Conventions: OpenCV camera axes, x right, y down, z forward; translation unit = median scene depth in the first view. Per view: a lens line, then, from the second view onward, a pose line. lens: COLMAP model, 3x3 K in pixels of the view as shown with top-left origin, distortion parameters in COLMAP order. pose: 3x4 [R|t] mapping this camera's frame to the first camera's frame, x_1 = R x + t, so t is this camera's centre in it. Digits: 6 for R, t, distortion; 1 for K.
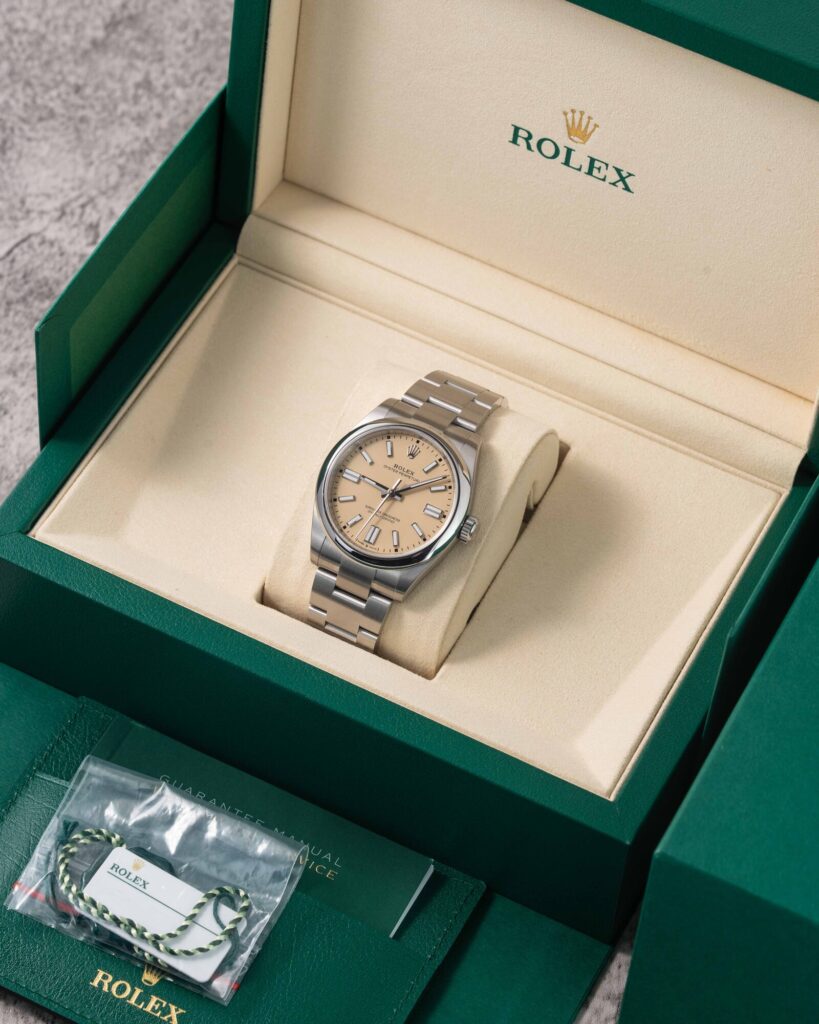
lens RADIAL K [[4298.4, 0, 409.4], [0, 4298.4, 512.0], [0, 0, 1]] dist [-0.136591, 0.000000]
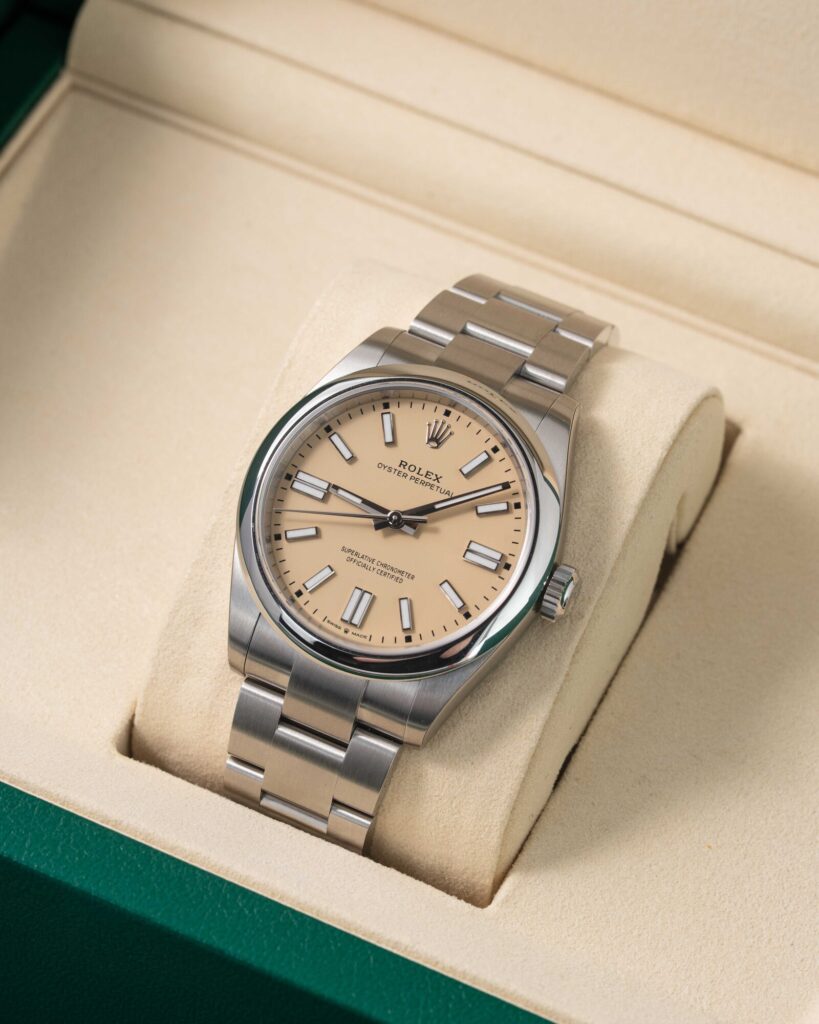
lens RADIAL K [[4298.4, 0, 409.5], [0, 4298.4, 512.5], [0, 0, 1]] dist [-0.136591, 0.000000]
pose [[0.999346, -0.018737, 0.030924, -0.017294], [0.019645, 0.999376, -0.029344, 0.008788], [-0.030355, 0.029933, 0.999091, 0.517334]]
